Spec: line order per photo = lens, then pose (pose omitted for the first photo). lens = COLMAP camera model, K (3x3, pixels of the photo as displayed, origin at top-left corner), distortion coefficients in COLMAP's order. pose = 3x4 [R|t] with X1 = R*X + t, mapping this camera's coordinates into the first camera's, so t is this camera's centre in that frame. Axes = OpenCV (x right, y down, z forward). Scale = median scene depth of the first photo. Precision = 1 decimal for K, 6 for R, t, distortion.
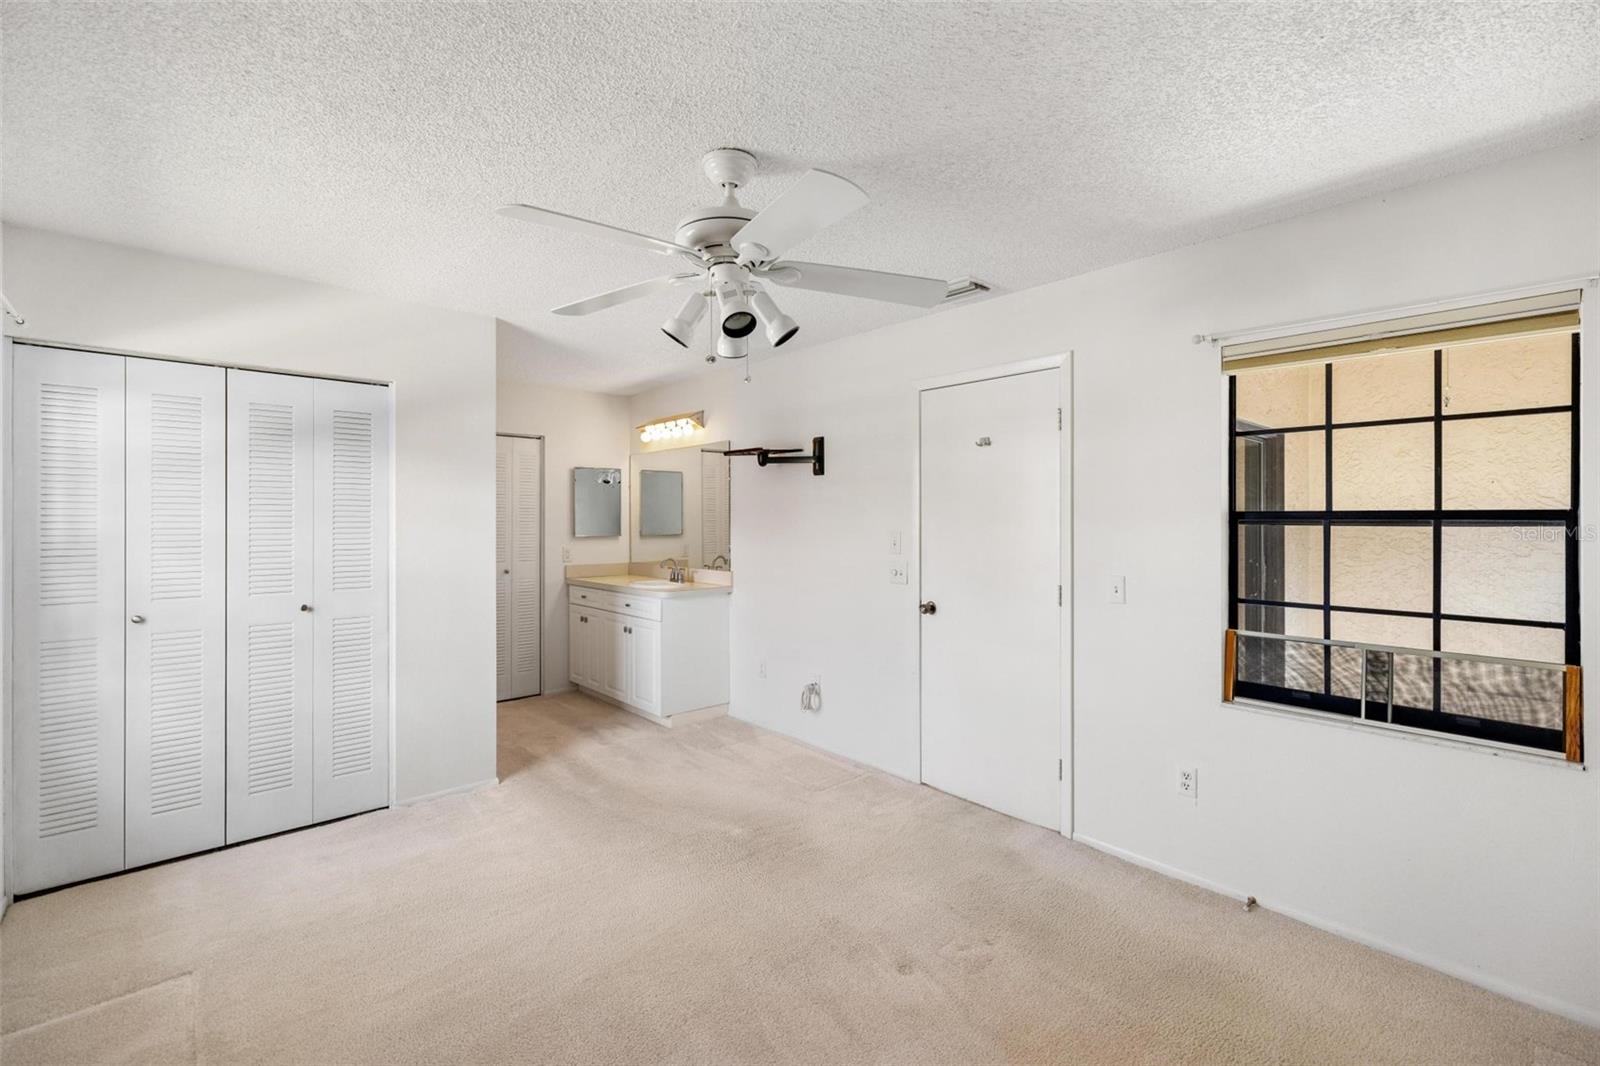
lens RADIAL K [[673.6, 0, 802.8], [0, 673.6, 517.8], [0, 0, 1]] dist [-0.001869, 0.000007]
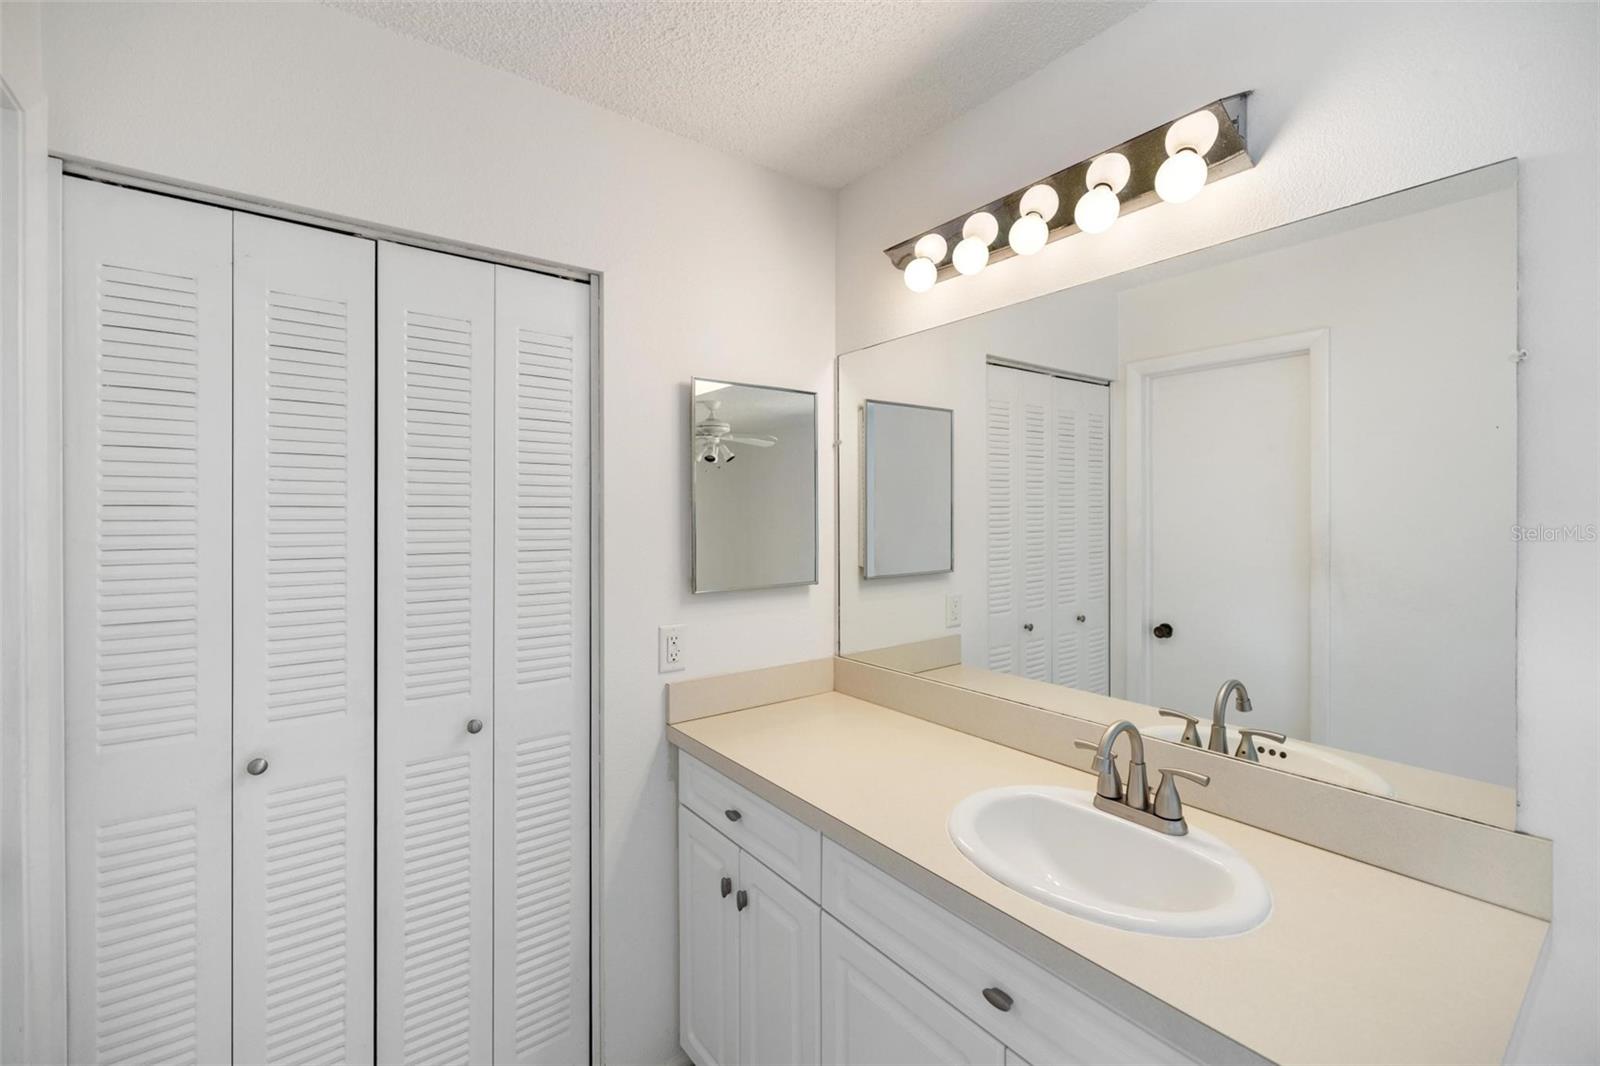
lens RADIAL K [[673.6, 0, 802.8], [0, 673.6, 517.8], [0, 0, 1]] dist [-0.001869, 0.000007]
pose [[0.996035, 0.000183, -0.088966, -0.252643], [0.000522, 0.999969, 0.007900, -0.010549], [0.088964, -0.007915, 0.996003, 0.669449]]
